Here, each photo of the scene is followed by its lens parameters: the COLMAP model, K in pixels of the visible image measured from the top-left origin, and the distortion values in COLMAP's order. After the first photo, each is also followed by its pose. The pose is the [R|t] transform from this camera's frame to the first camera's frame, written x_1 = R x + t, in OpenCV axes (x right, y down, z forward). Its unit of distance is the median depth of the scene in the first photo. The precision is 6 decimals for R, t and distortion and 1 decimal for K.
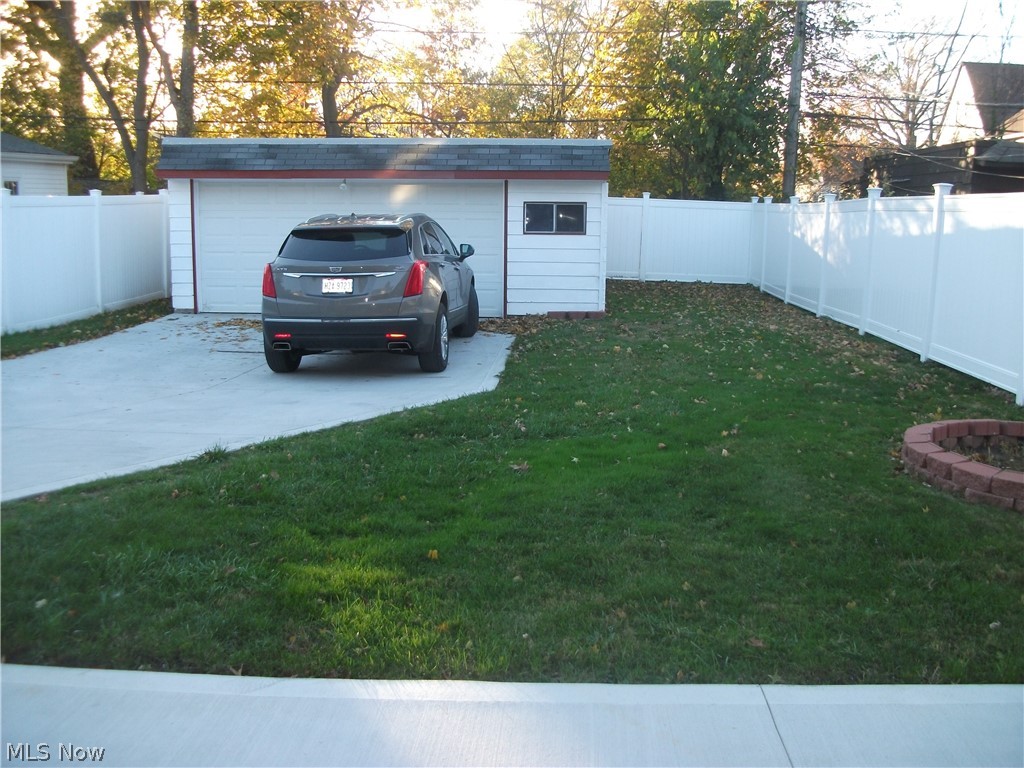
lens RADIAL K [[981.3, 0, 533.8], [0, 981.3, 368.4], [0, 0, 1]] dist [-0.152443, 0.102341]
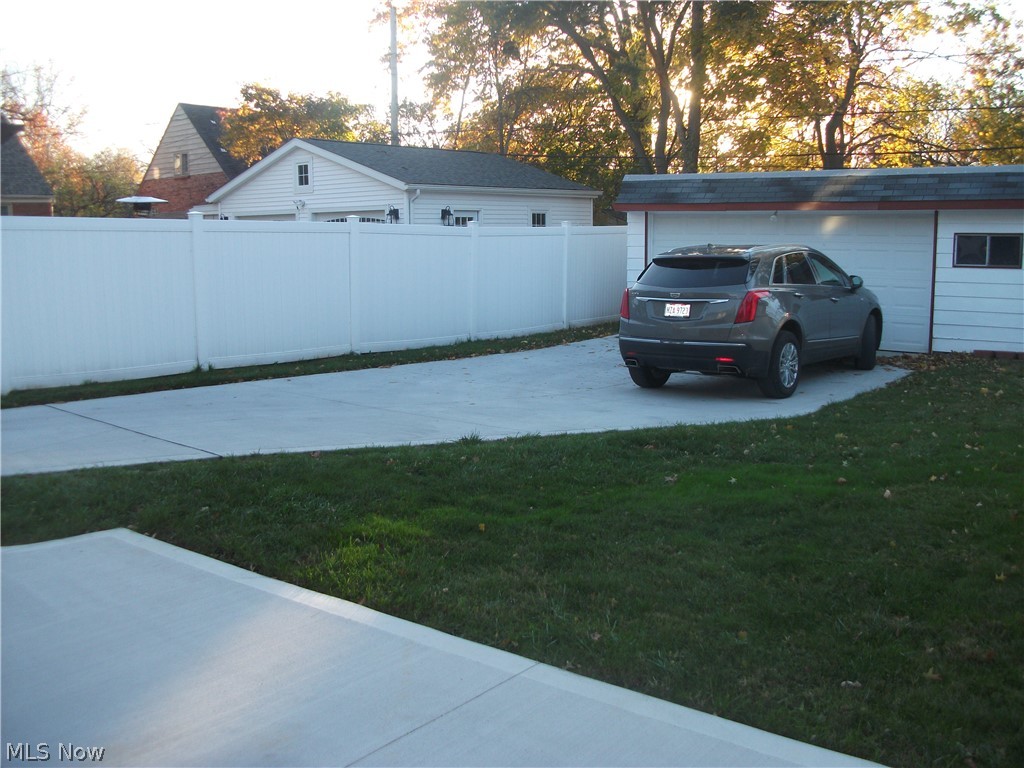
lens RADIAL K [[981.3, 0, 533.8], [0, 981.3, 368.4], [0, 0, 1]] dist [-0.152443, 0.102341]
pose [[0.818942, 0.064814, -0.570205, 0.197180], [-0.082217, 0.996603, -0.004799, -0.001241], [0.567957, 0.050811, 0.821488, 0.012063]]
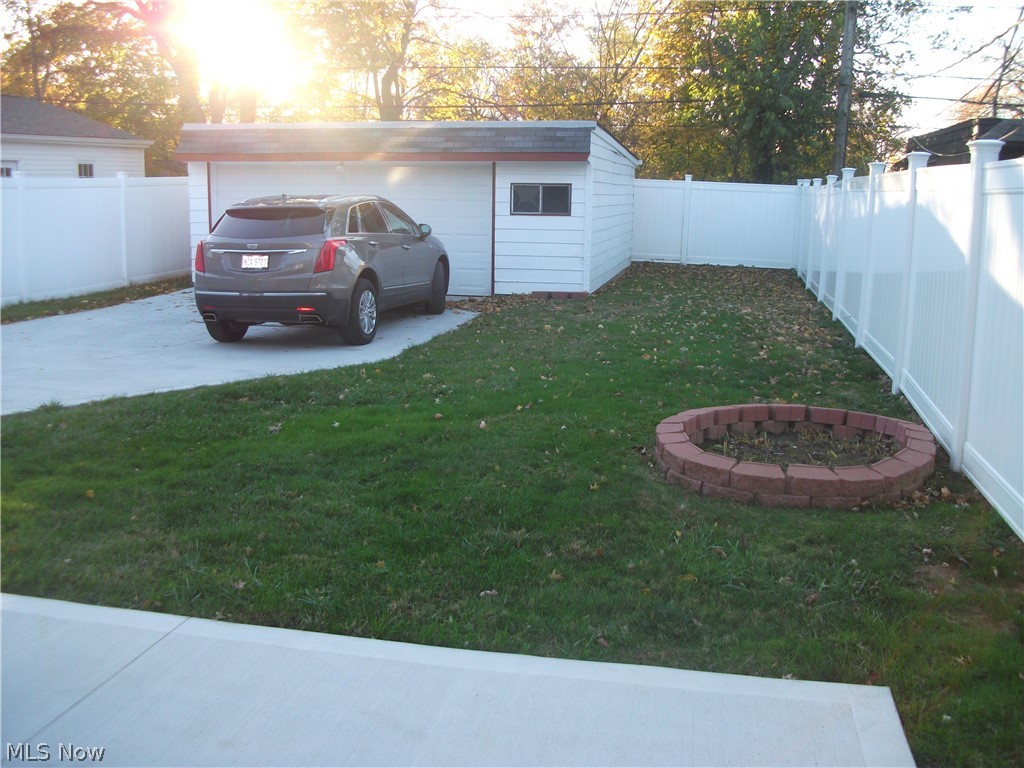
lens RADIAL K [[981.3, 0, 533.8], [0, 981.3, 368.4], [0, 0, 1]] dist [-0.152443, 0.102341]
pose [[0.987248, 0.029936, -0.156348, 0.183046], [-0.027329, 0.999450, 0.018795, 0.002866], [0.156825, -0.014282, 0.987523, -0.004543]]
